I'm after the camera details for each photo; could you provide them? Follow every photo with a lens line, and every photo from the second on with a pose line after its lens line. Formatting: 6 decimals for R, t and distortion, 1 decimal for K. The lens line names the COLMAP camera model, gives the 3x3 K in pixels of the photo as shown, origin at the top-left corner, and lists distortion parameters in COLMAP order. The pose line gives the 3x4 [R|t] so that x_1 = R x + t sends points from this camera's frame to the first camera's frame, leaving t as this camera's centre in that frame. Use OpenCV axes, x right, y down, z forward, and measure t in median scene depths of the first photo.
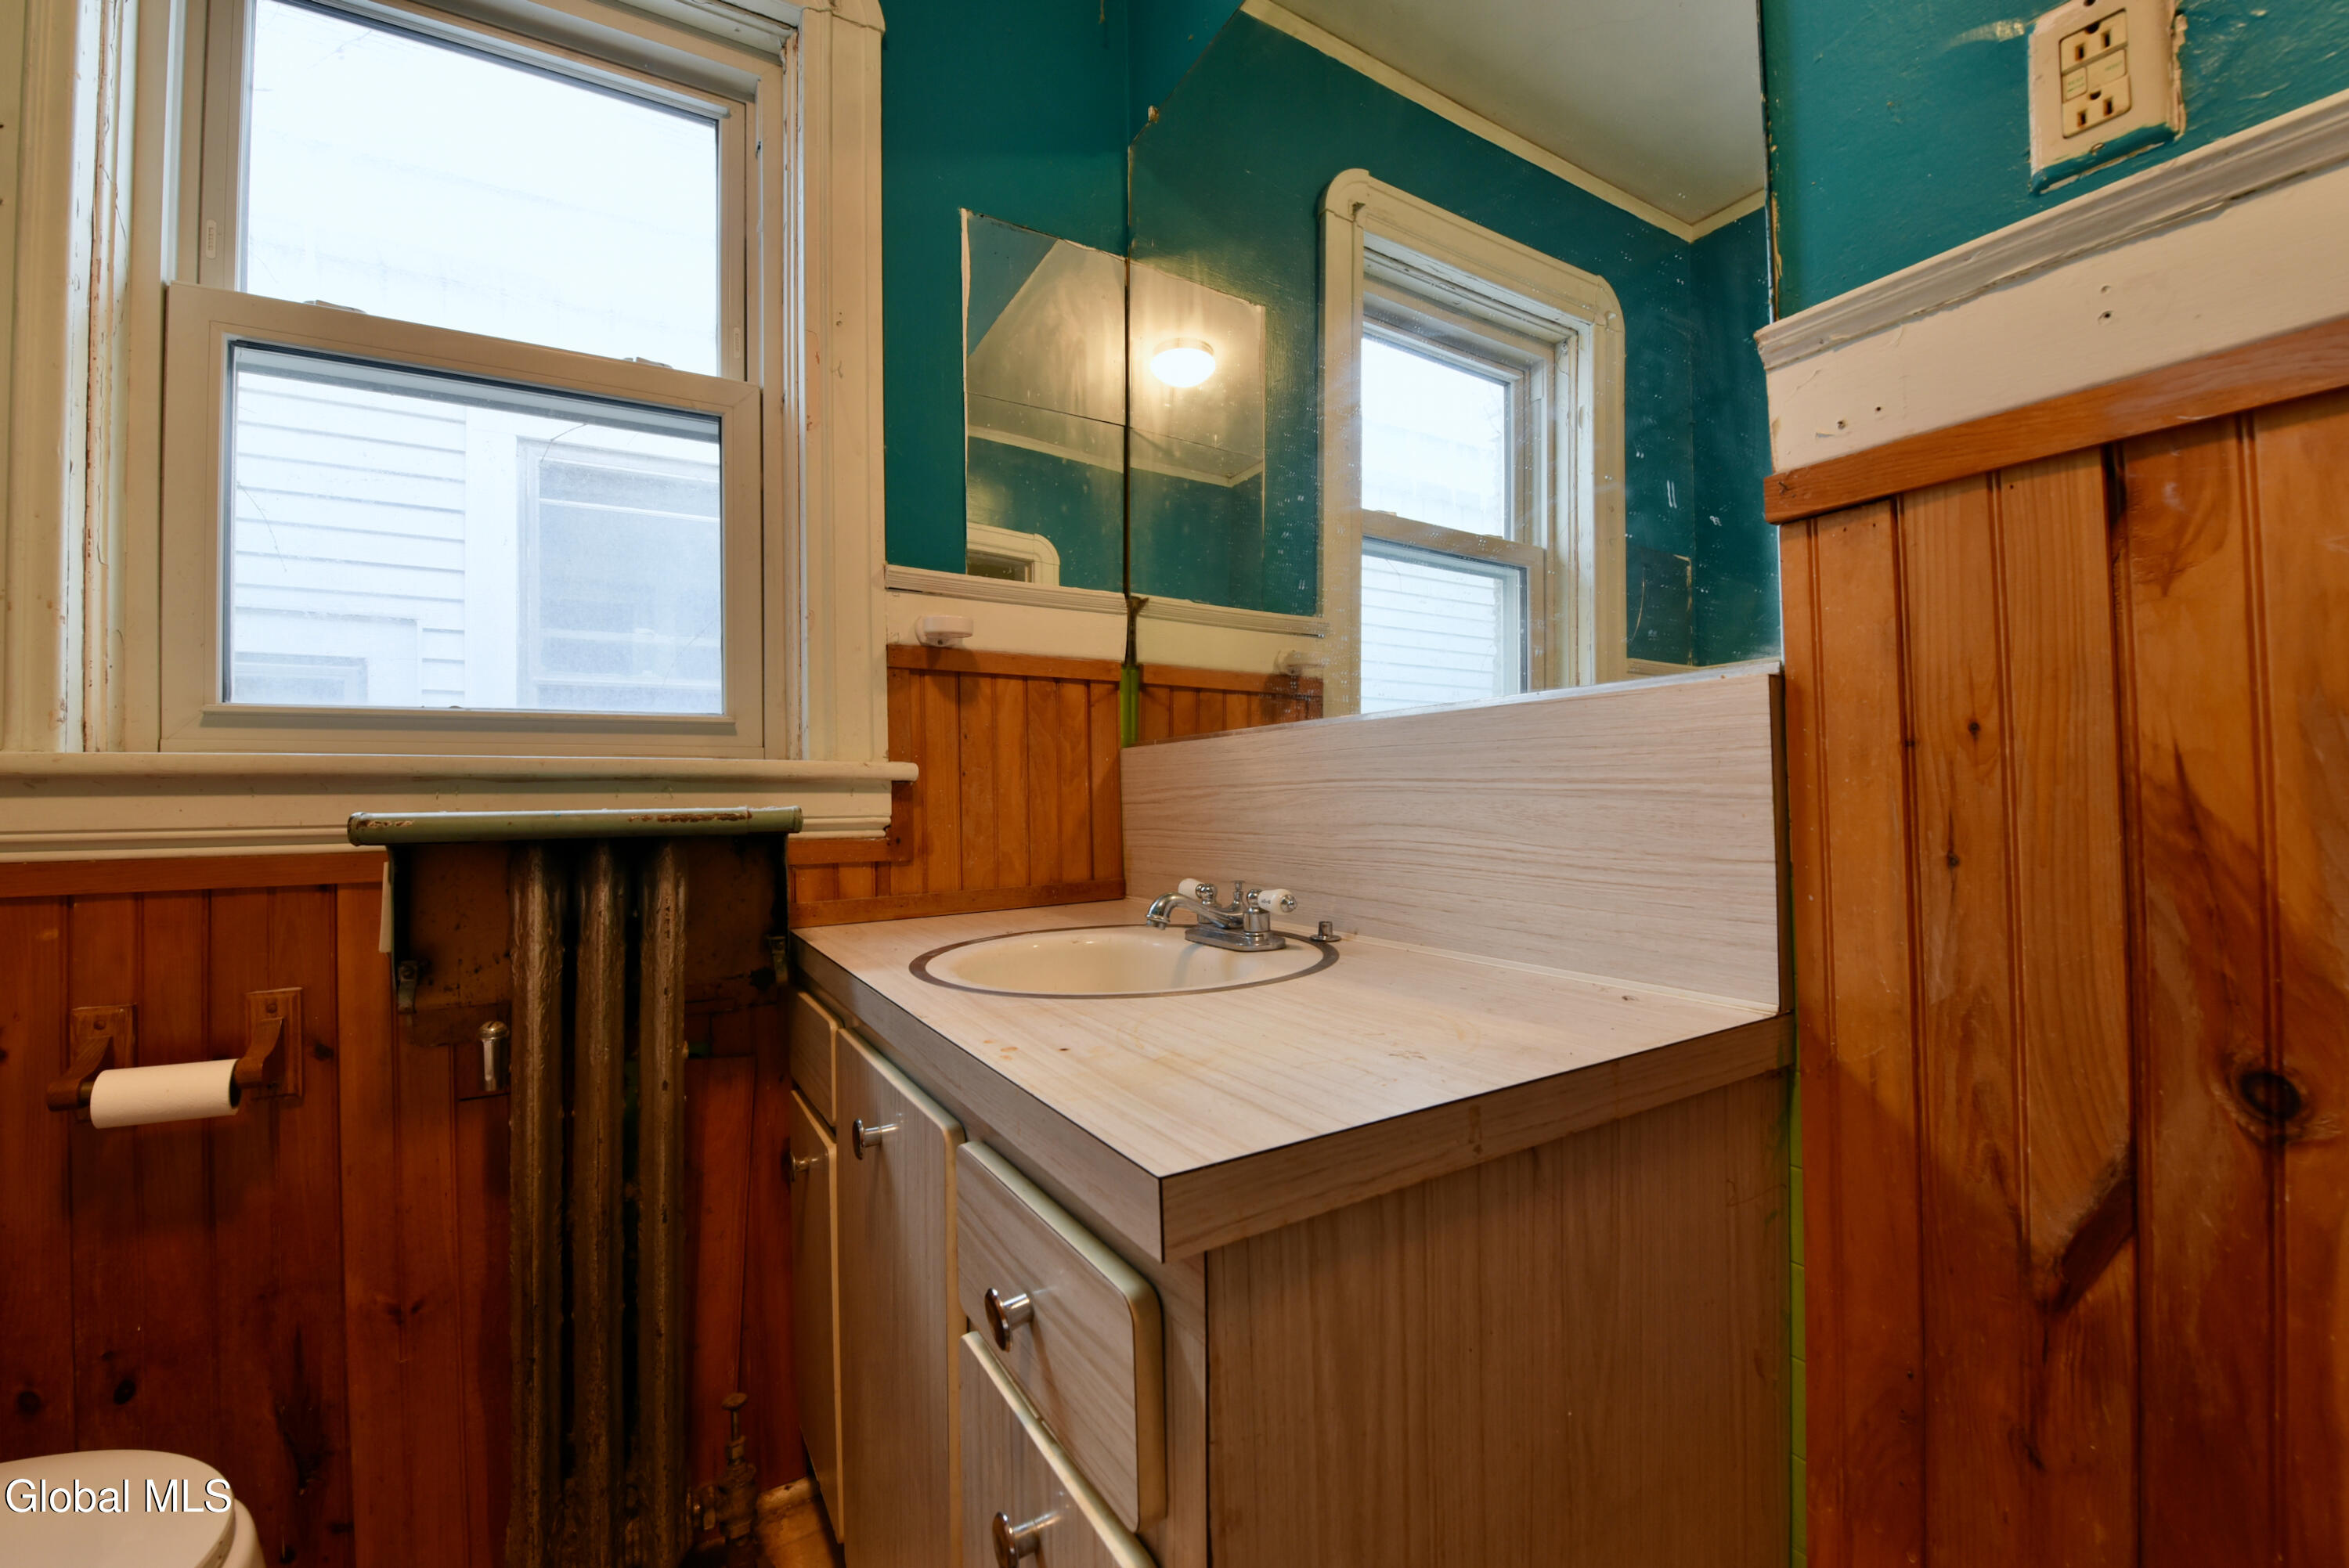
lens RADIAL K [[947.7, 0, 1179.9], [0, 947.7, 783.2], [0, 0, 1]] dist [-0.017462, -0.002184]
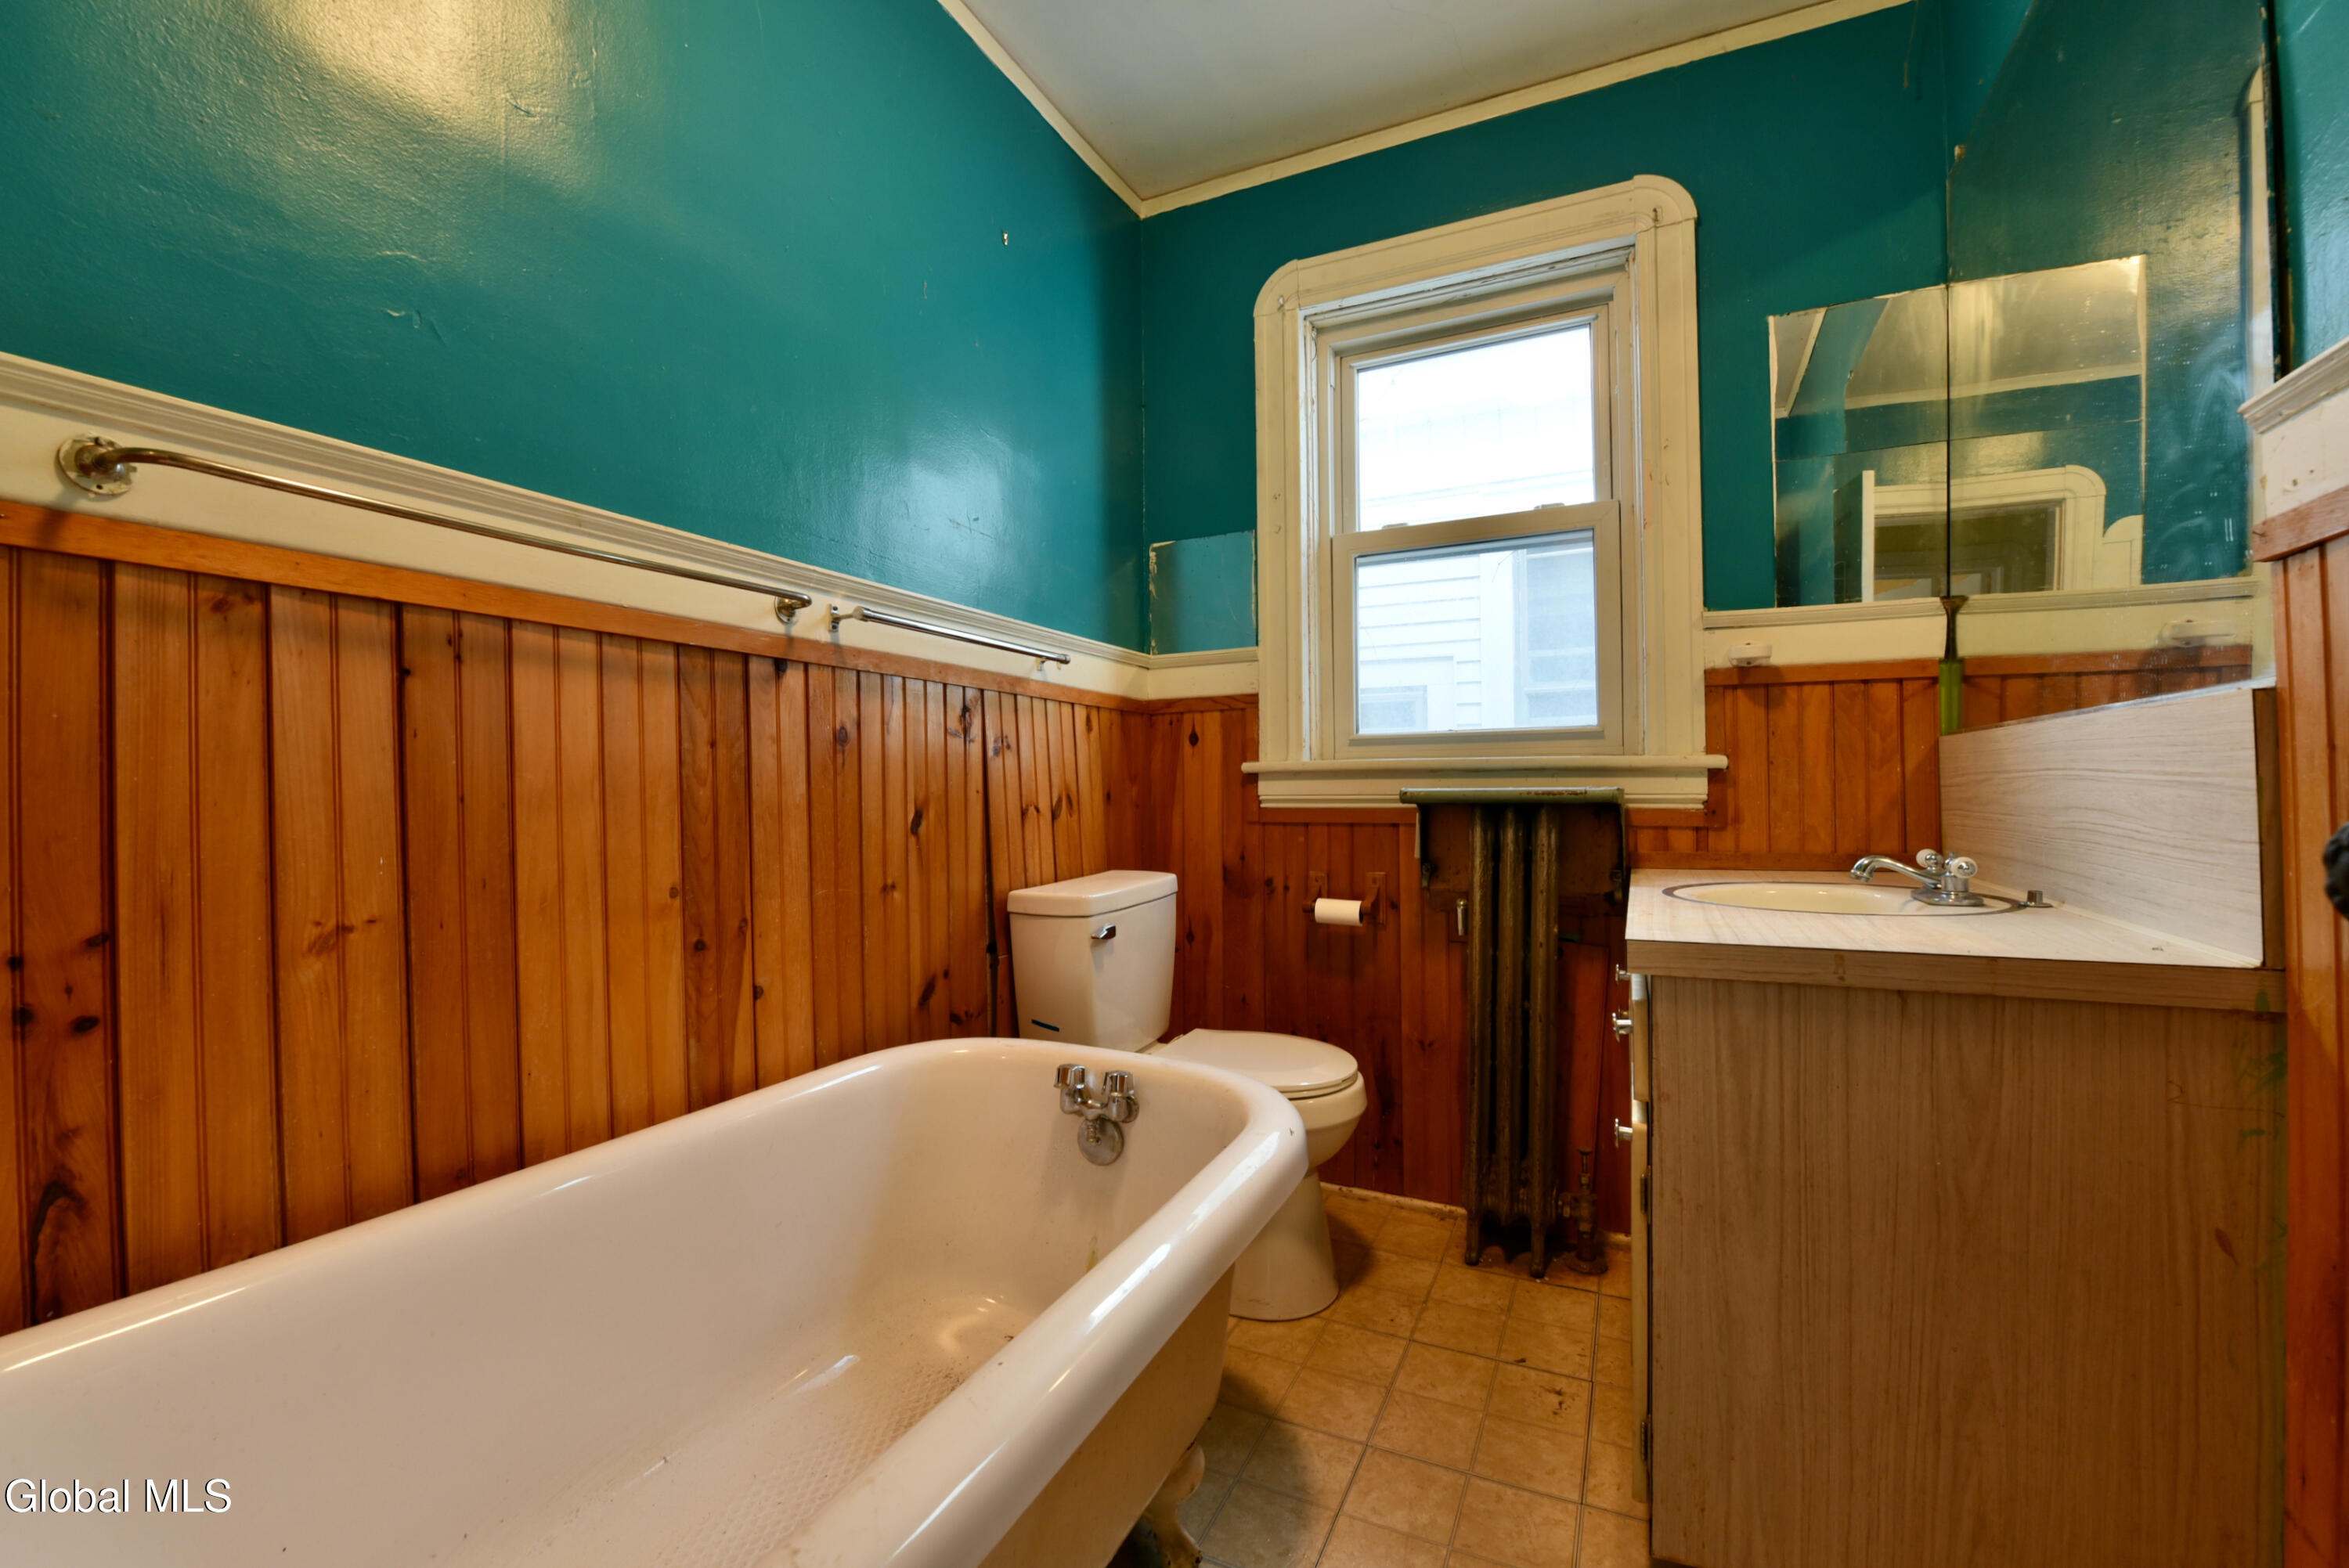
lens RADIAL K [[947.7, 0, 1179.9], [0, 947.7, 783.2], [0, 0, 1]] dist [-0.017462, -0.002184]
pose [[0.550734, 0.006977, -0.834652, 0.438303], [0.014351, 0.999738, 0.017827, -0.017598], [0.834557, -0.021795, 0.550490, -0.419177]]
